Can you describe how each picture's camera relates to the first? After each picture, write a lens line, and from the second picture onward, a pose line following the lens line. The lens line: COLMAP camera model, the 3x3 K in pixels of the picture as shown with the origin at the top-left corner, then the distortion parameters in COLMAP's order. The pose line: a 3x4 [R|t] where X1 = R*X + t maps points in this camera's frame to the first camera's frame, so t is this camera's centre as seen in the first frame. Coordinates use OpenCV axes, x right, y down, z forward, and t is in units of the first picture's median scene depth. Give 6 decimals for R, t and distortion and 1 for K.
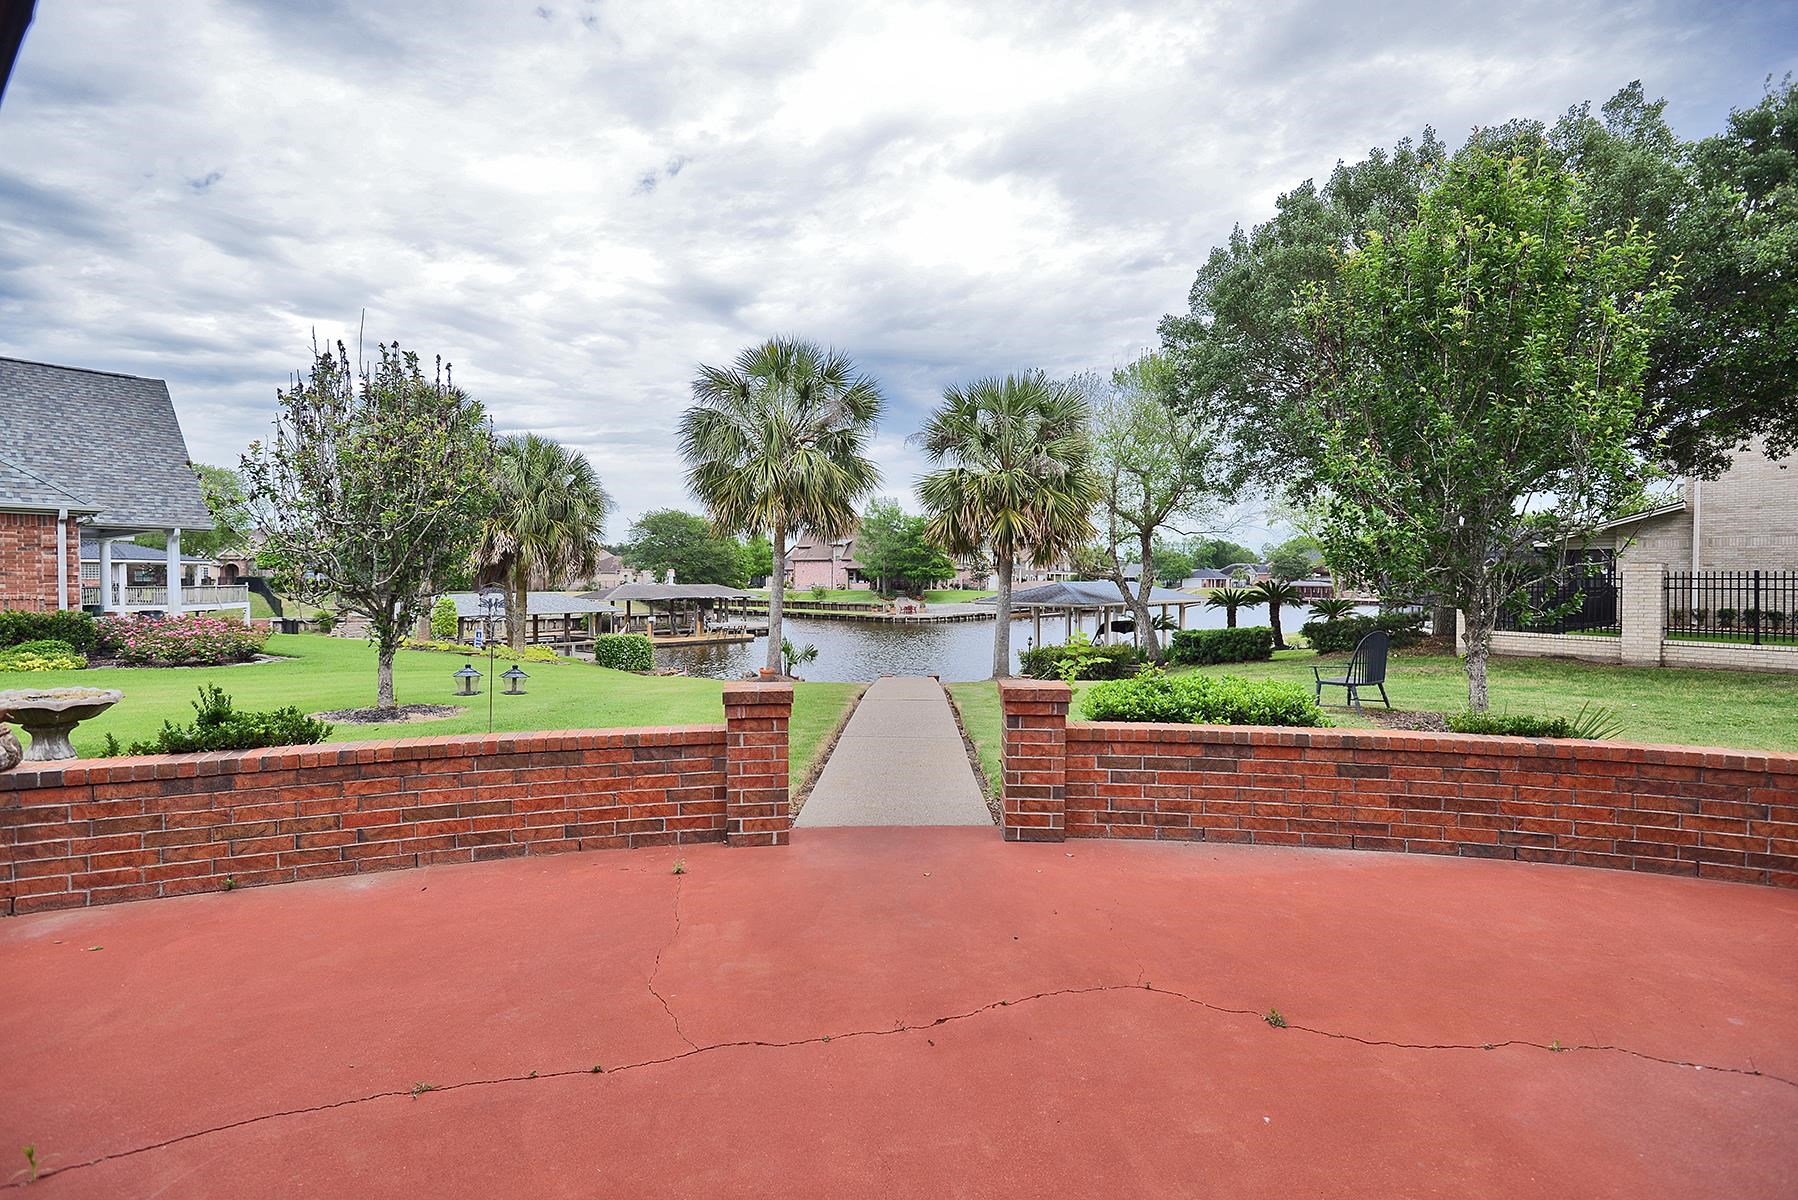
lens RADIAL K [[828.5, 0, 895.2], [0, 828.5, 597.3], [0, 0, 1]] dist [-0.002176, -0.001224]
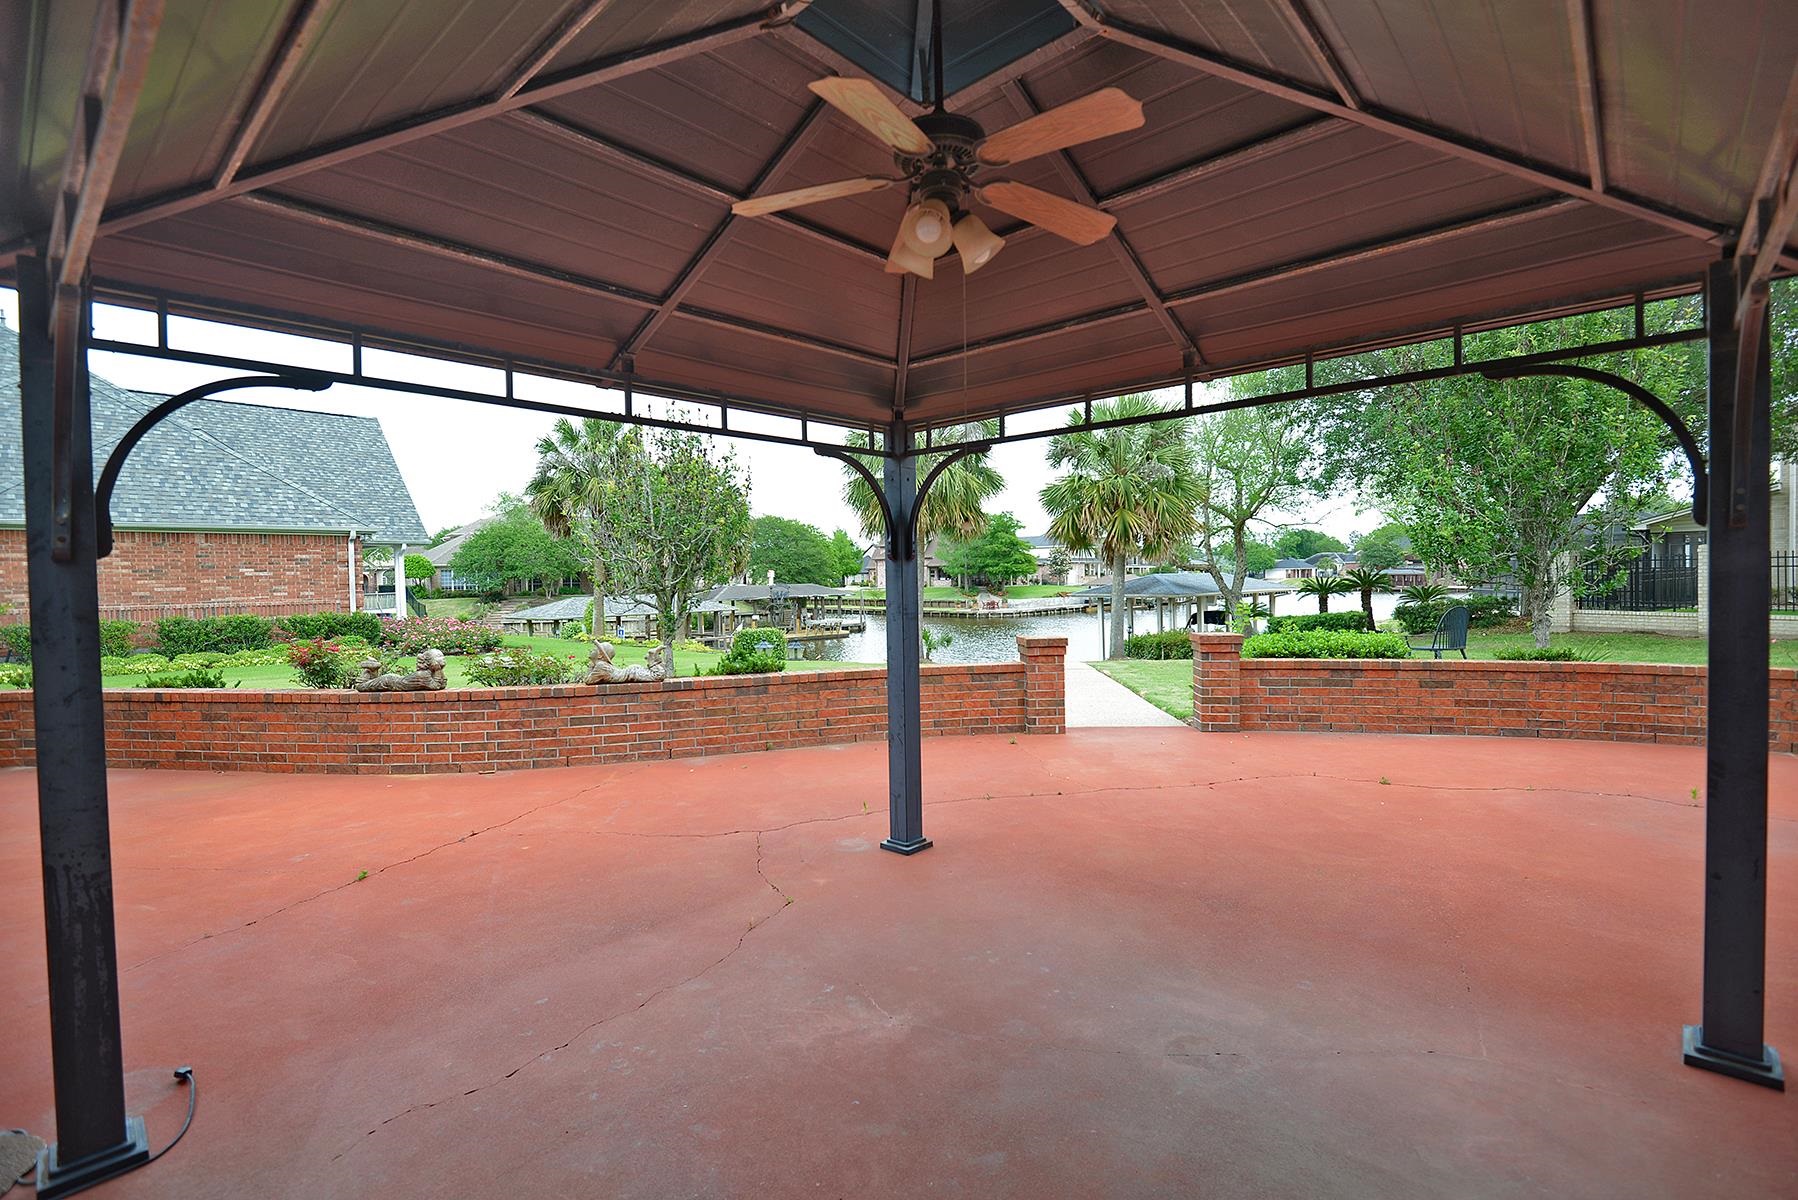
lens RADIAL K [[828.5, 0, 902.8], [0, 828.5, 593.9], [0, 0, 1]] dist [-0.002176, -0.001224]
pose [[0.996770, -0.018787, -0.078082, -0.072655], [0.018684, 0.999823, -0.002048, 0.005388], [0.078107, 0.000583, 0.996945, -0.147194]]
